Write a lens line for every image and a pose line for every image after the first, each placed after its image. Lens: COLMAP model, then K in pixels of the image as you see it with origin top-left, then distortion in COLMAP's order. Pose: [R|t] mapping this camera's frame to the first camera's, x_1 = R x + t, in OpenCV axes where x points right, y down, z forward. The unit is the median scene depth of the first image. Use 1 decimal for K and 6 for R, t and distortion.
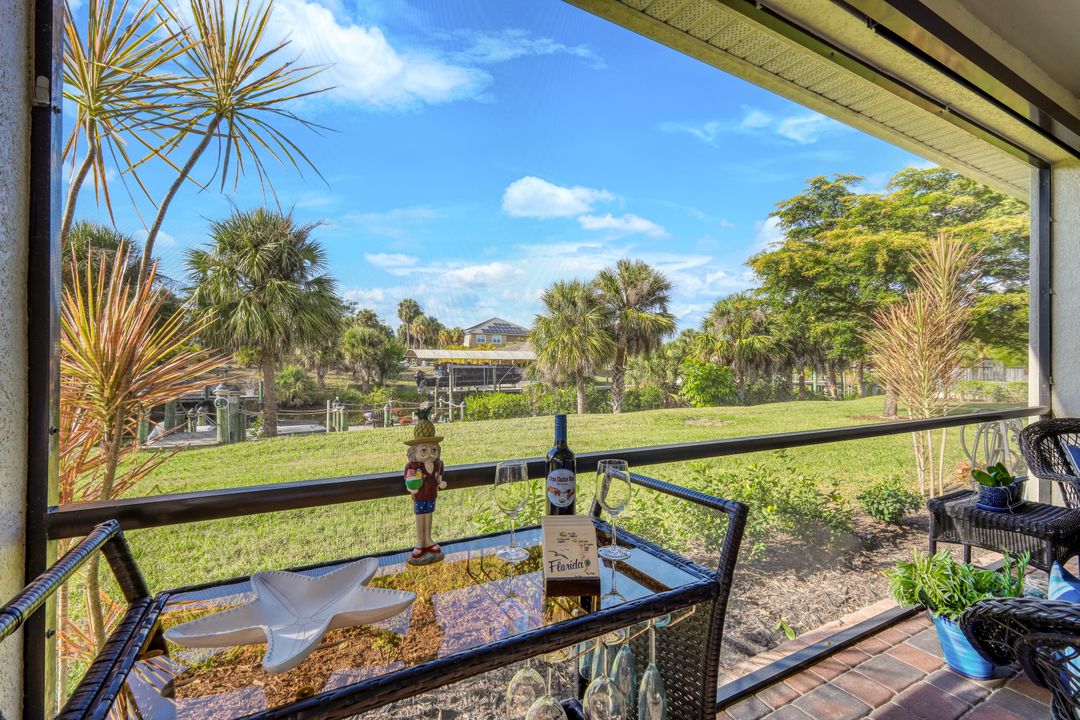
lens RADIAL K [[468.1, 0, 533.1], [0, 468.1, 359.9], [0, 0, 1]] dist [0.002555, -0.000666]
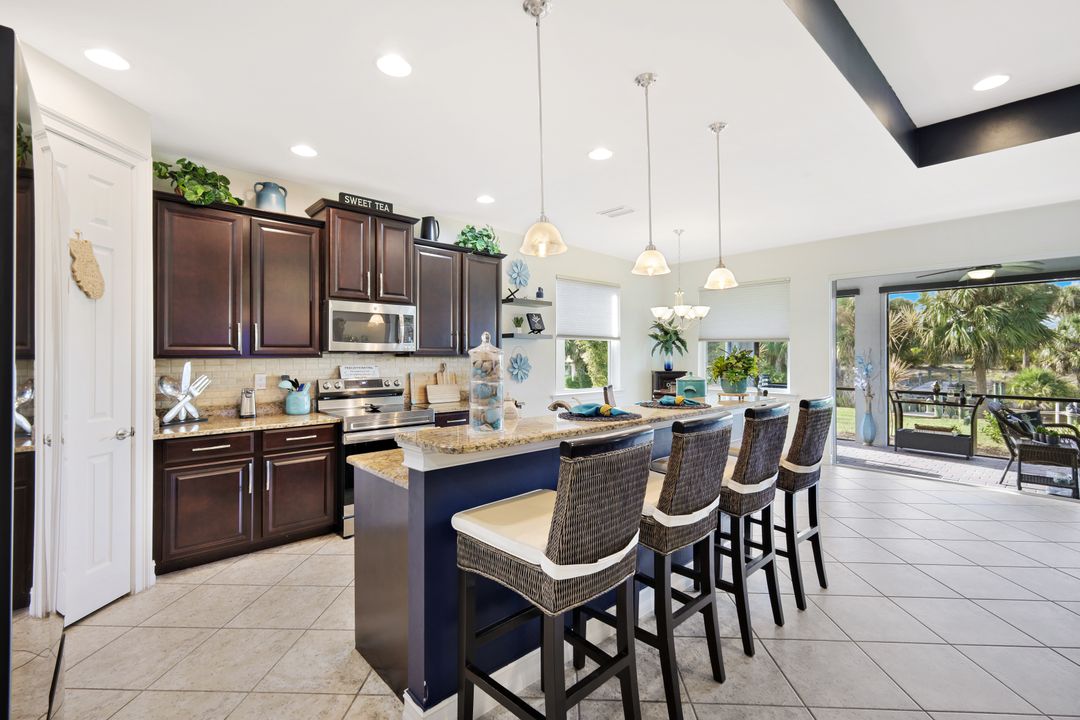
lens RADIAL K [[468.1, 0, 551.1], [0, 468.1, 354.8], [0, 0, 1]] dist [0.002555, -0.000666]
pose [[0.259381, -0.005229, -0.965761, 0.386466], [-0.001125, 0.999983, -0.005716, -0.019984], [0.965774, 0.002570, 0.259371, -0.490217]]
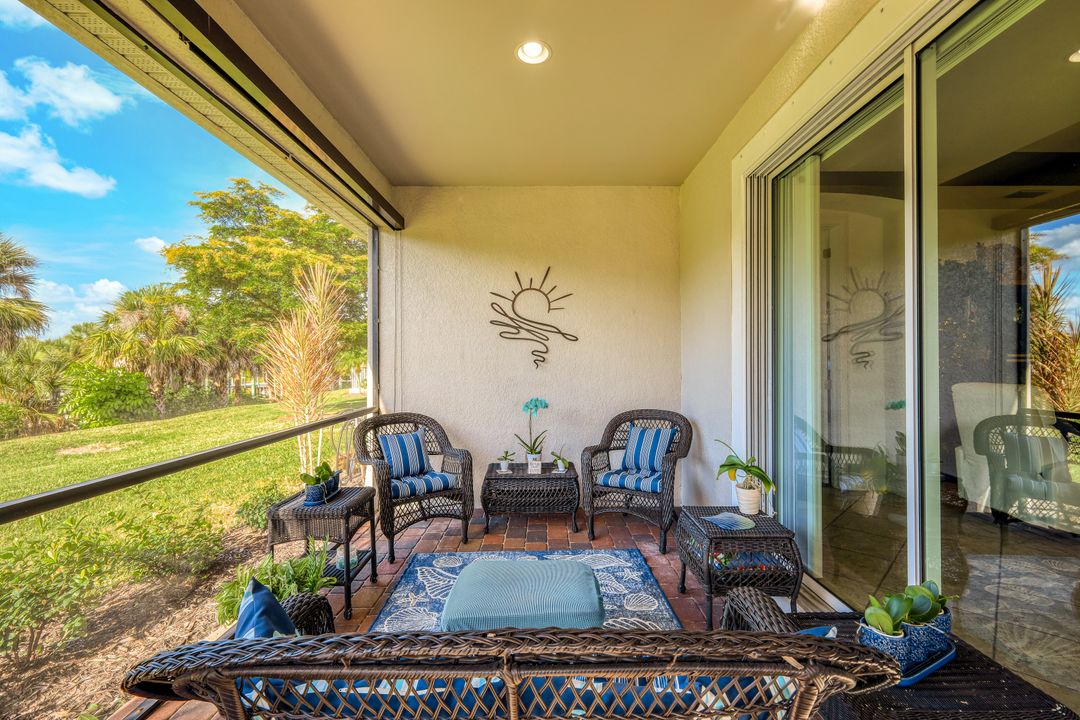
lens RADIAL K [[468.1, 0, 544.4], [0, 468.1, 360.3], [0, 0, 1]] dist [0.002555, -0.000666]
pose [[0.465079, -0.007184, 0.885240, 0.032334], [0.008569, 0.999957, 0.003613, -0.008104], [-0.885228, 0.005905, 0.465121, -0.013831]]
